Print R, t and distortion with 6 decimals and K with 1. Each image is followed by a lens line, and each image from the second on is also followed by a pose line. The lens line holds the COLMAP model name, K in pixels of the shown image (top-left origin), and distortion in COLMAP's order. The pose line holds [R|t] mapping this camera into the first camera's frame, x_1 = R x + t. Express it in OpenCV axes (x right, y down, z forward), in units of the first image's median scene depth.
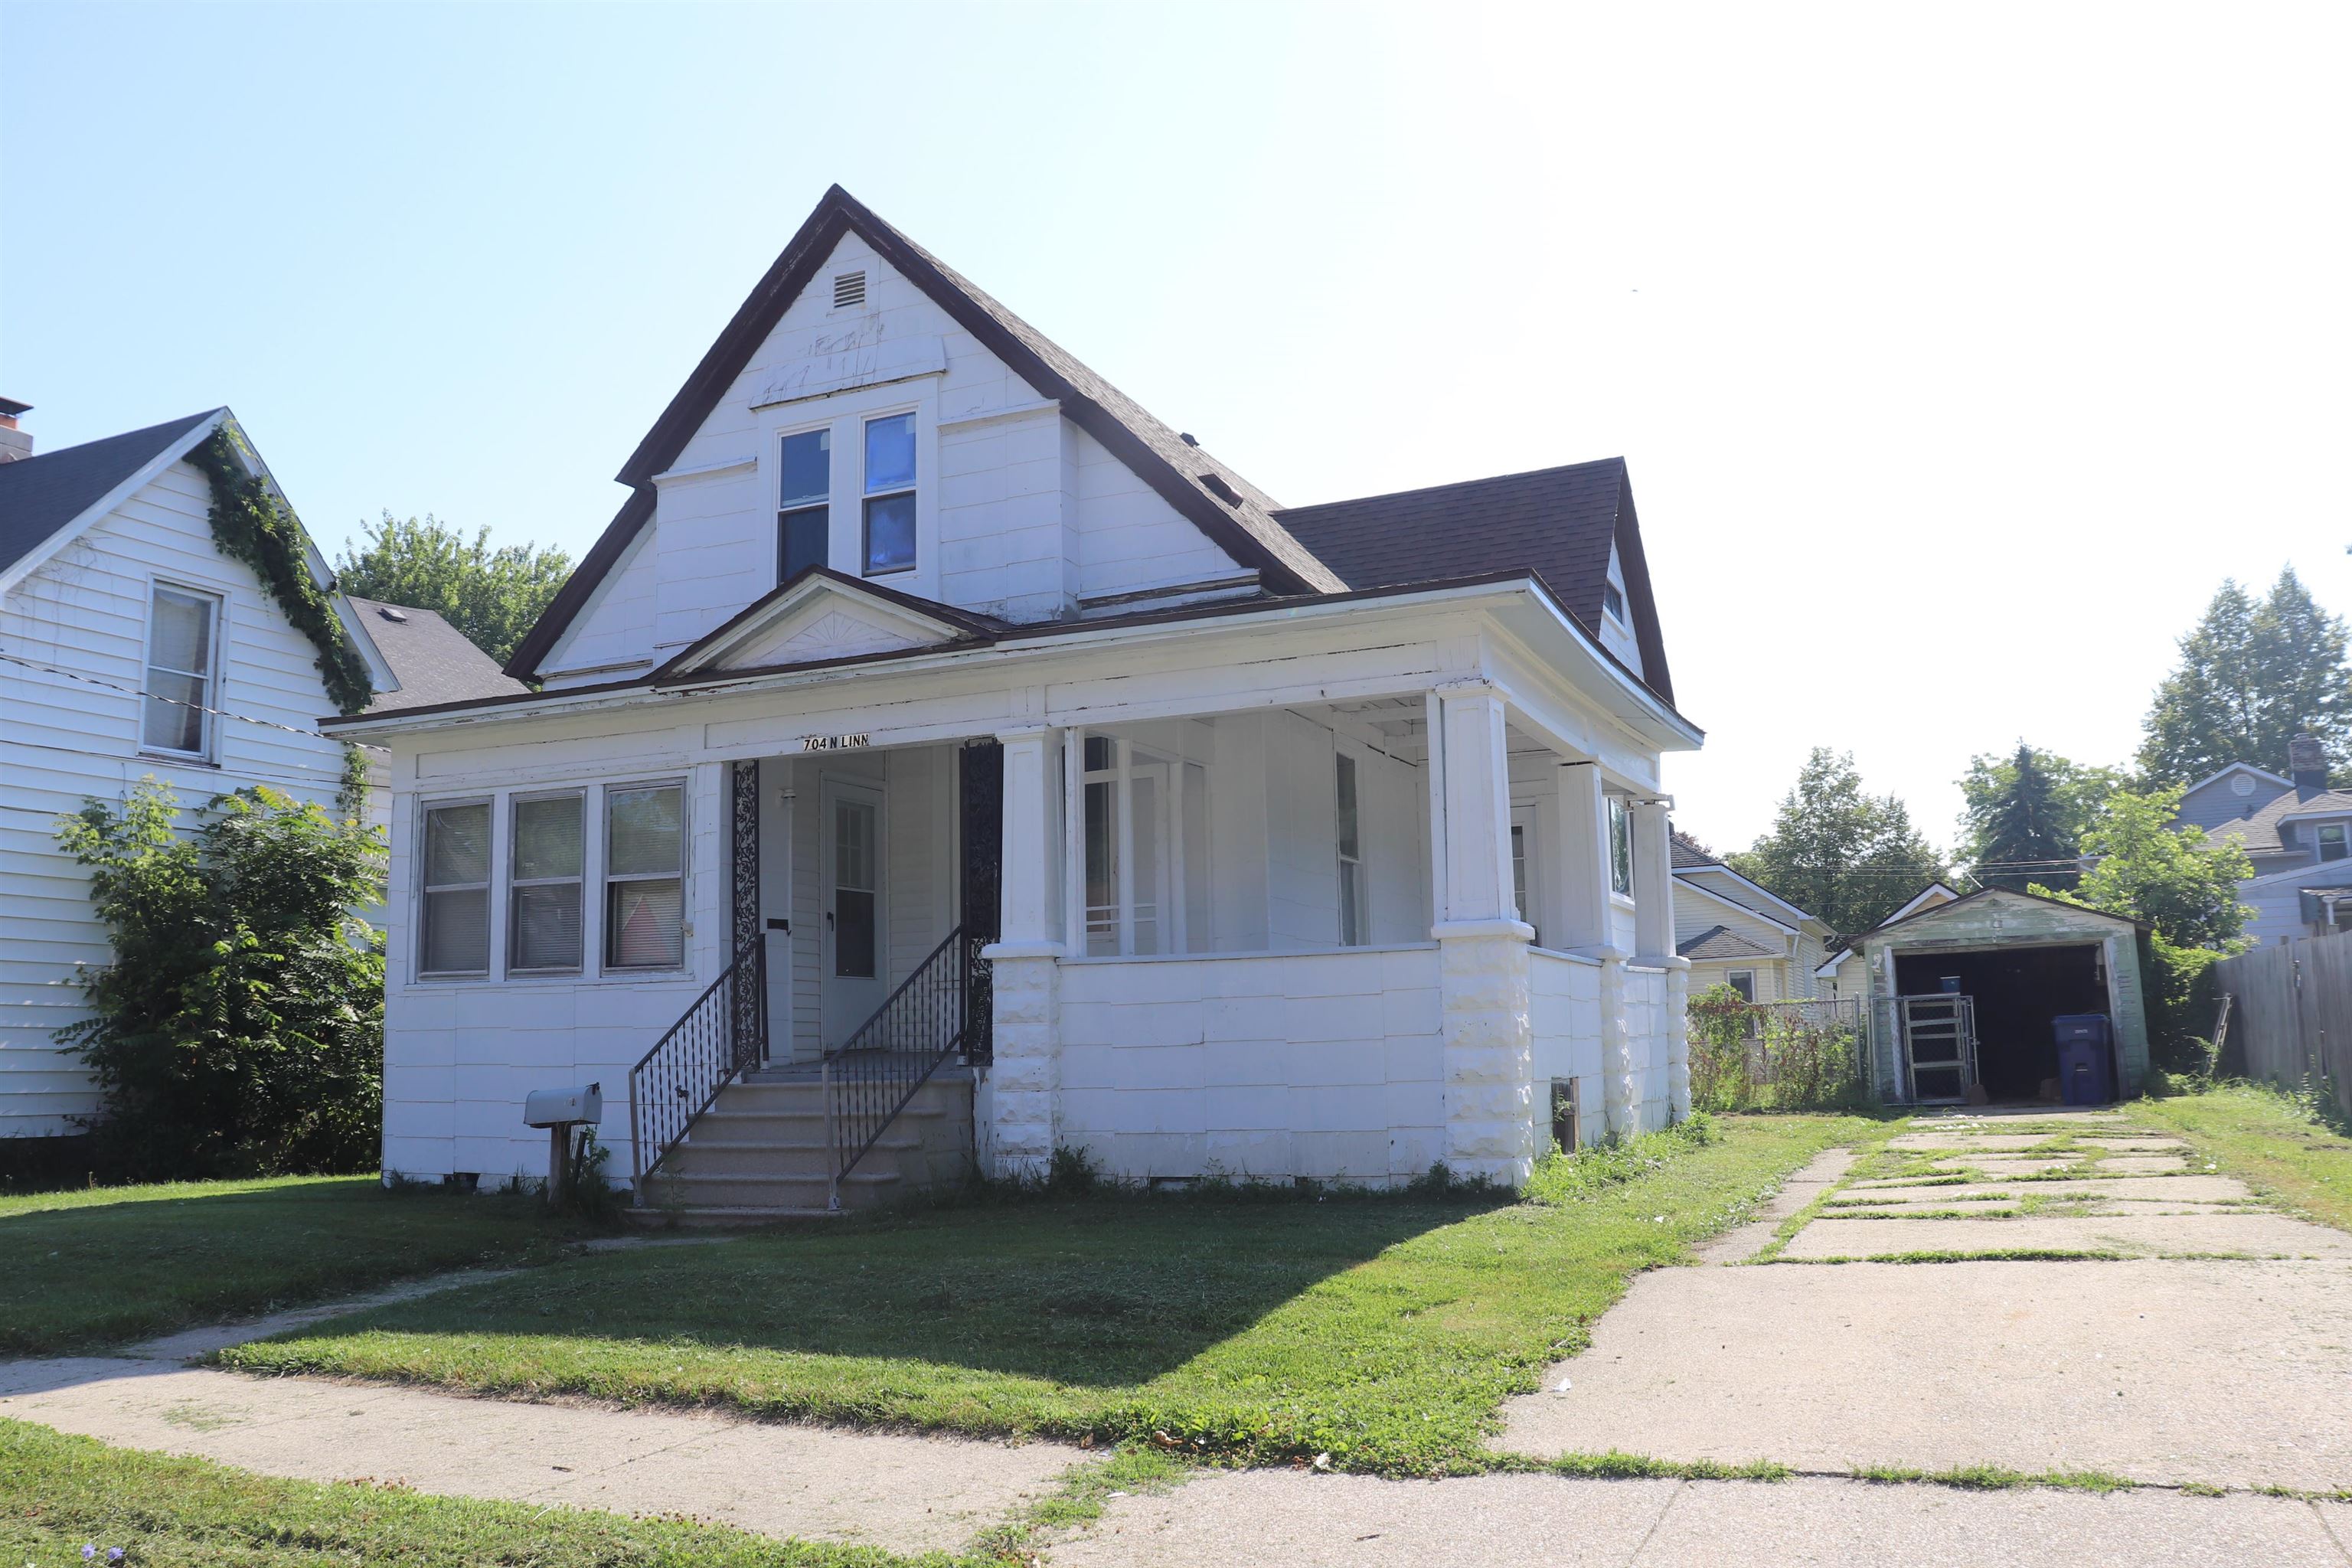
lens RADIAL K [[1950.3, 0, 1176.0], [0, 1950.3, 784.0], [0, 0, 1]] dist [-0.185164, 0.174022]
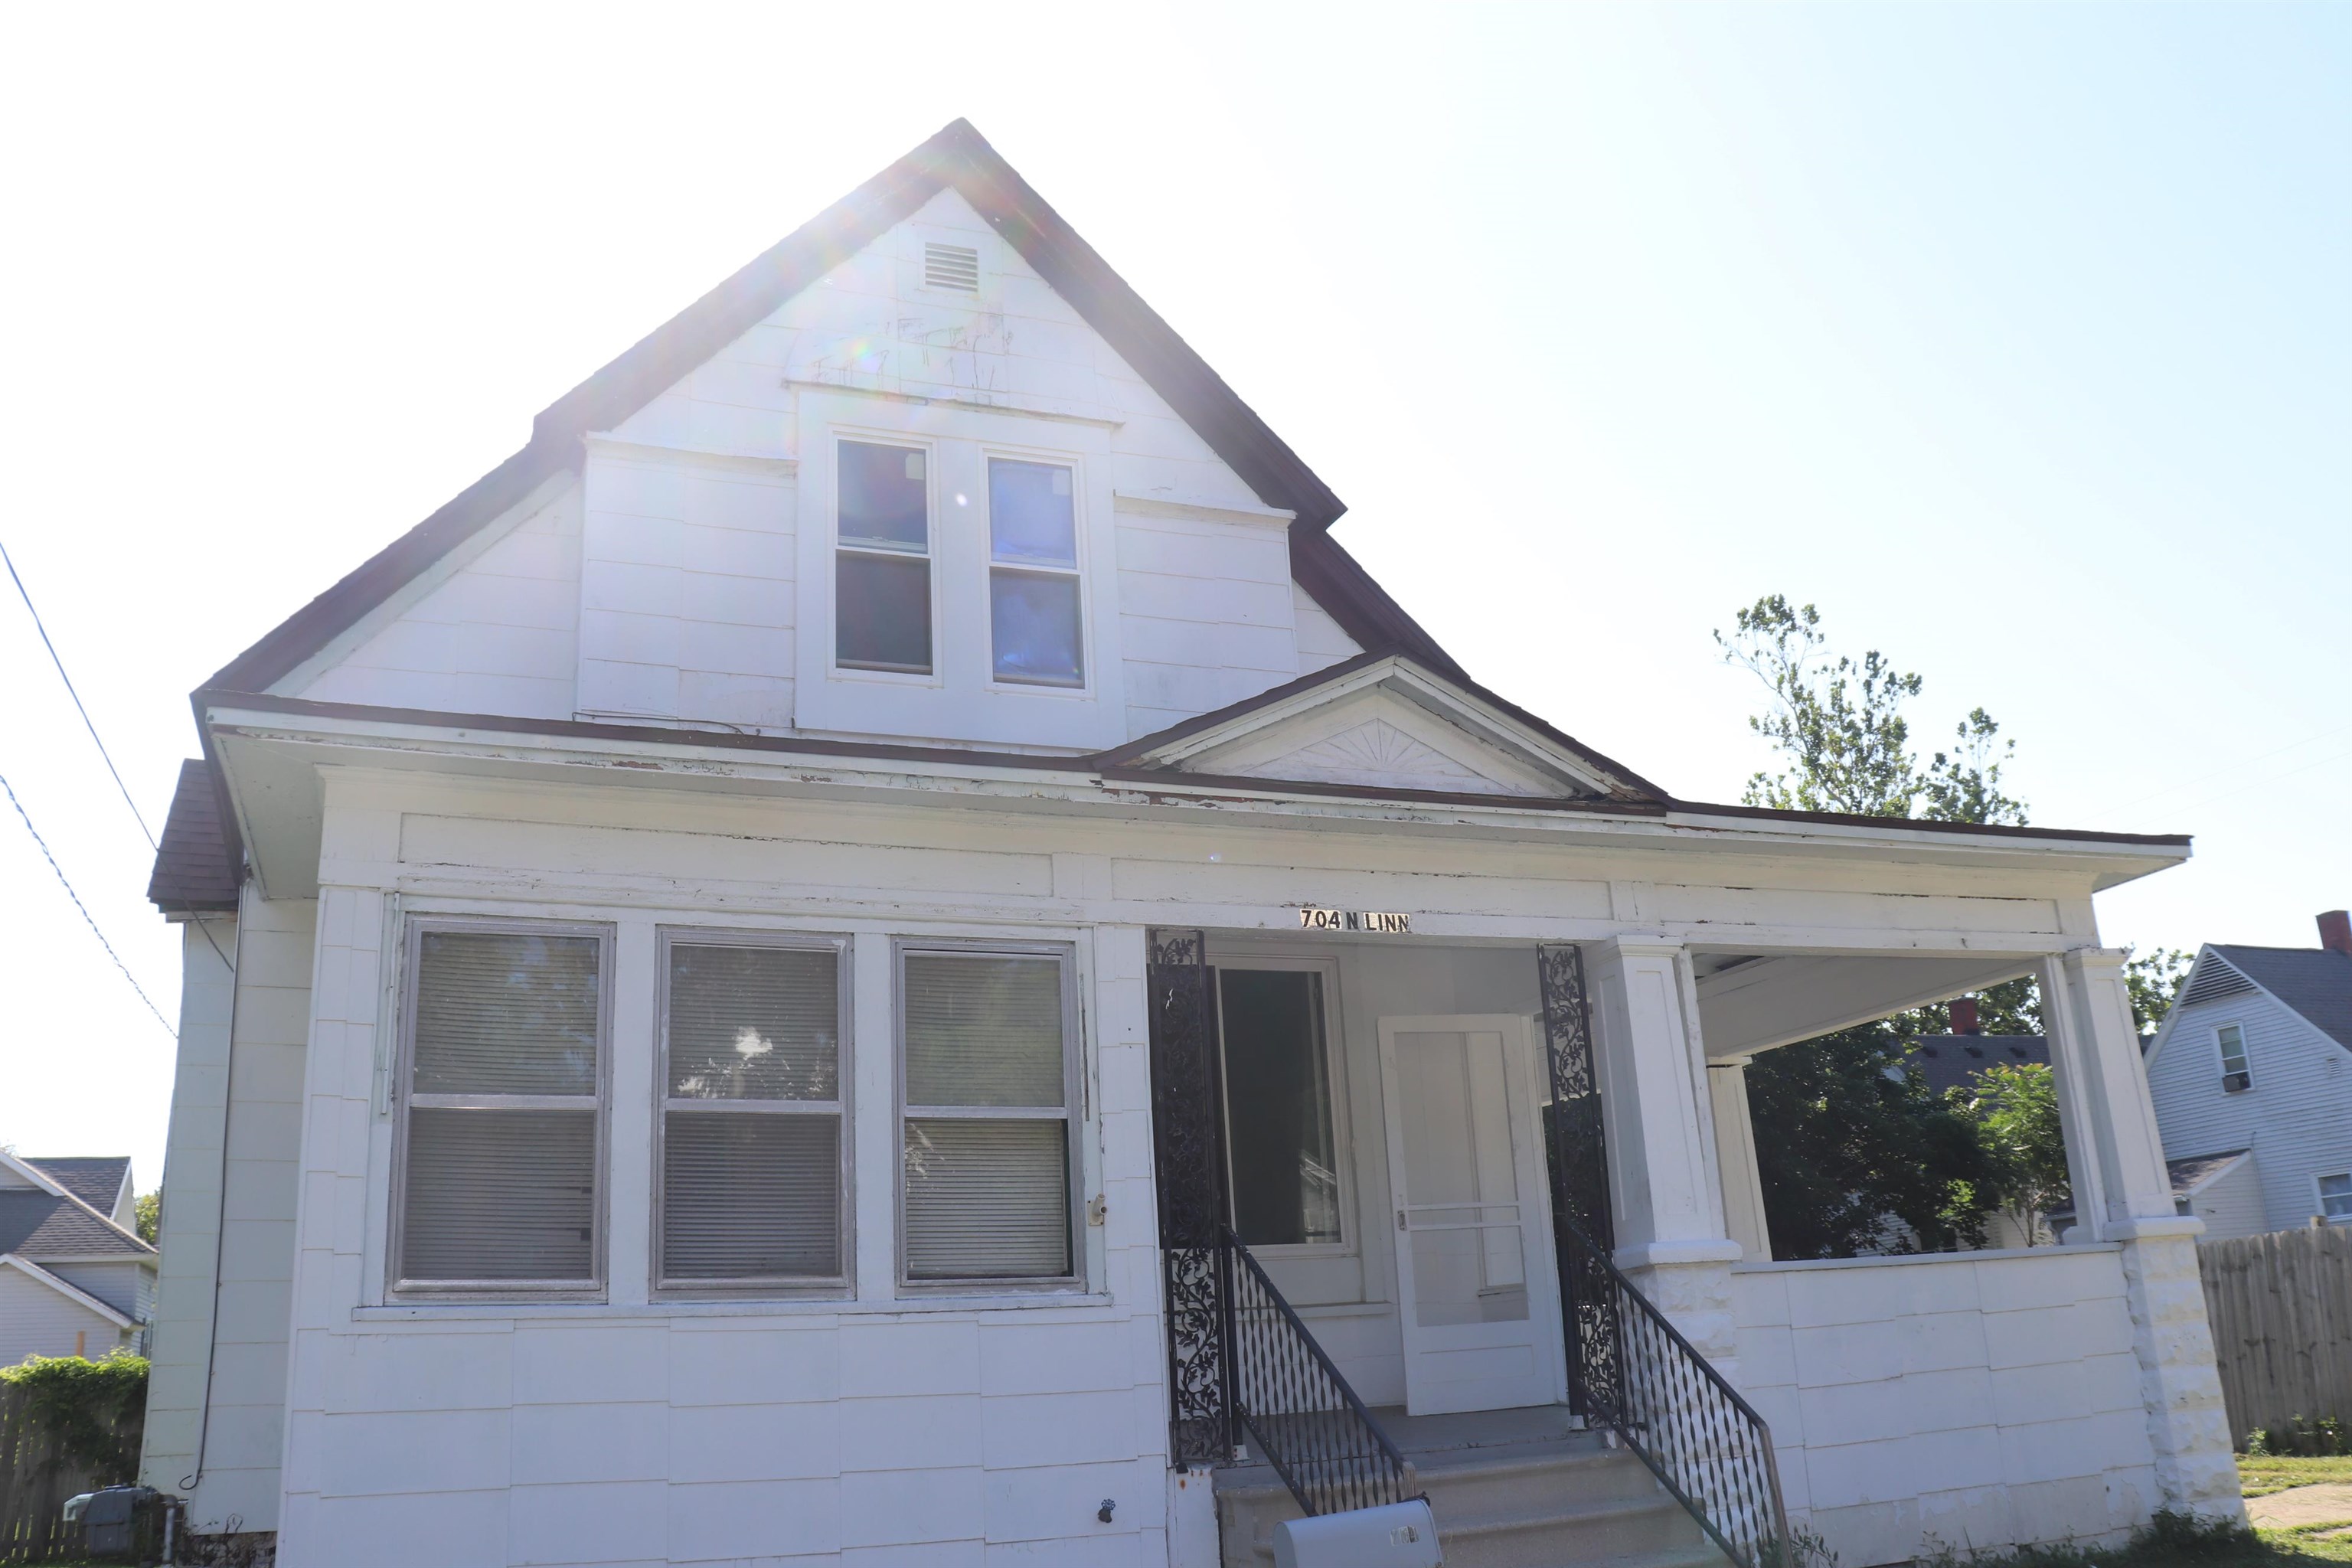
lens RADIAL K [[1950.3, 0, 1176.0], [0, 1950.3, 784.0], [0, 0, 1]] dist [-0.185164, 0.174022]
pose [[0.702406, 0.196530, 0.684107, -0.433720], [-0.063169, 0.974545, -0.215109, 0.049461], [-0.708968, 0.107880, 0.696940, 0.390860]]
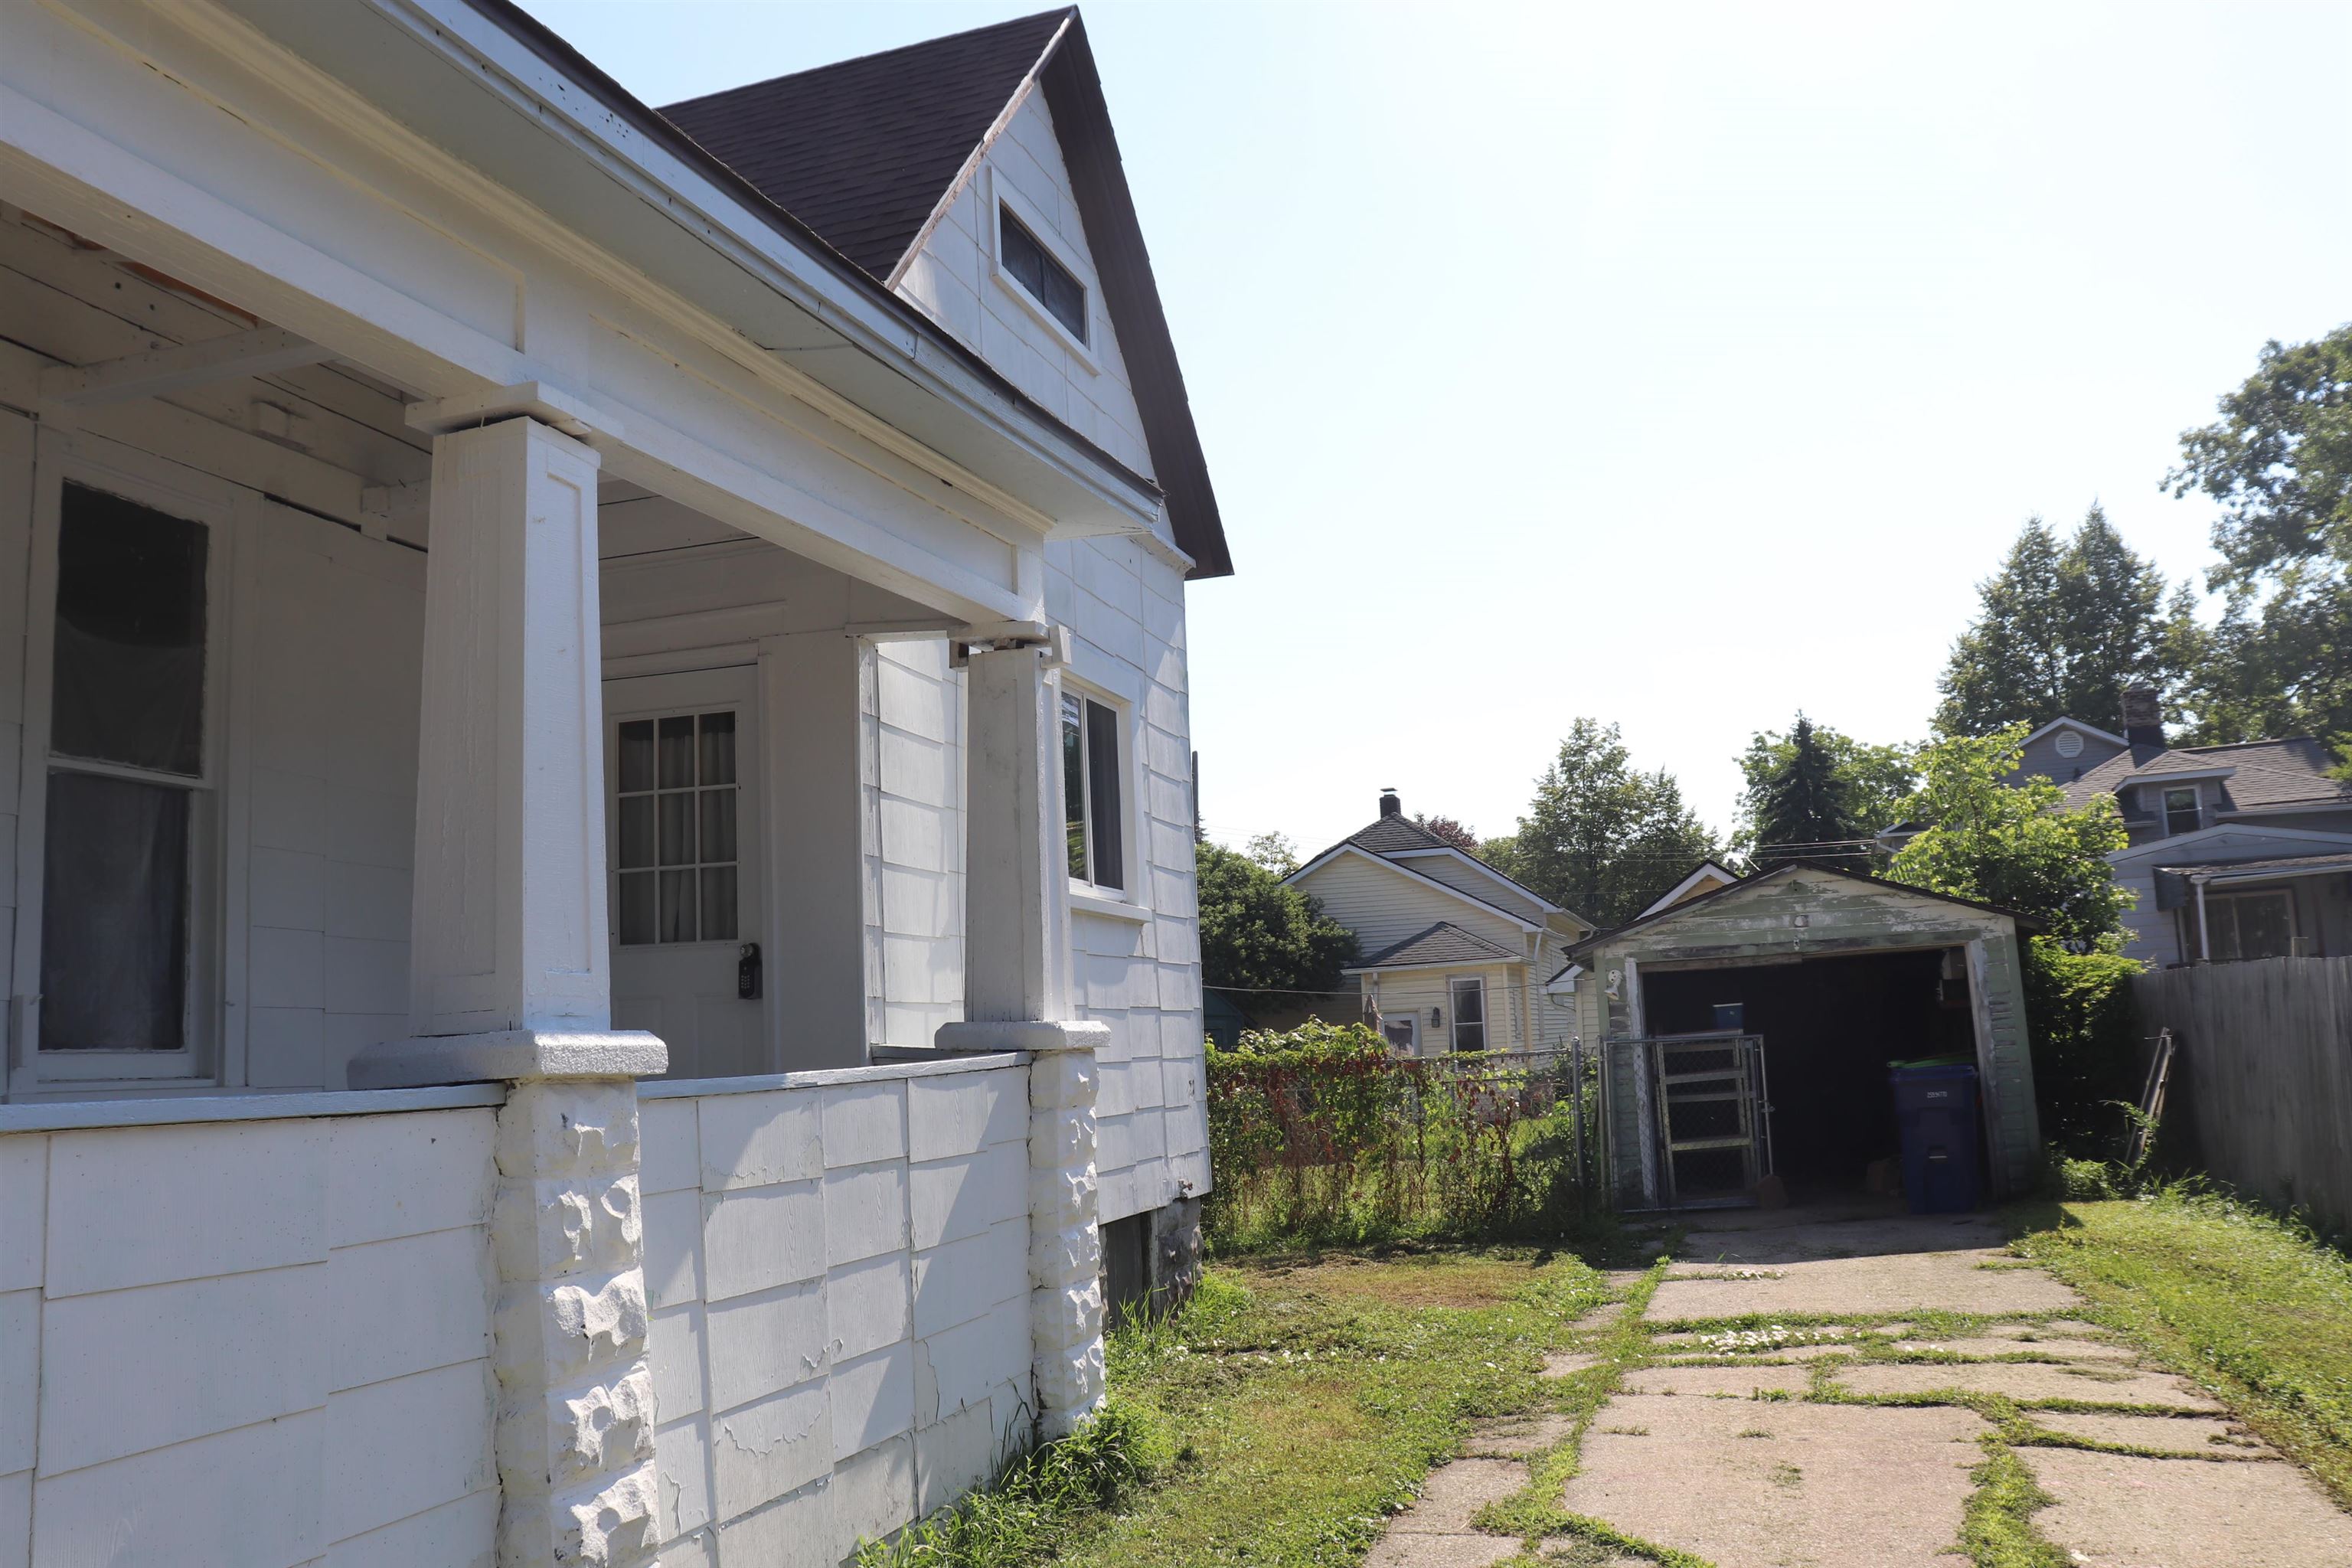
lens RADIAL K [[1950.3, 0, 1176.0], [0, 1950.3, 784.0], [0, 0, 1]] dist [-0.185164, 0.174022]
pose [[0.994102, -0.006123, 0.108276, 0.201326], [0.005897, 0.999980, 0.002407, 0.032699], [-0.108288, -0.001754, 0.994118, 0.494548]]
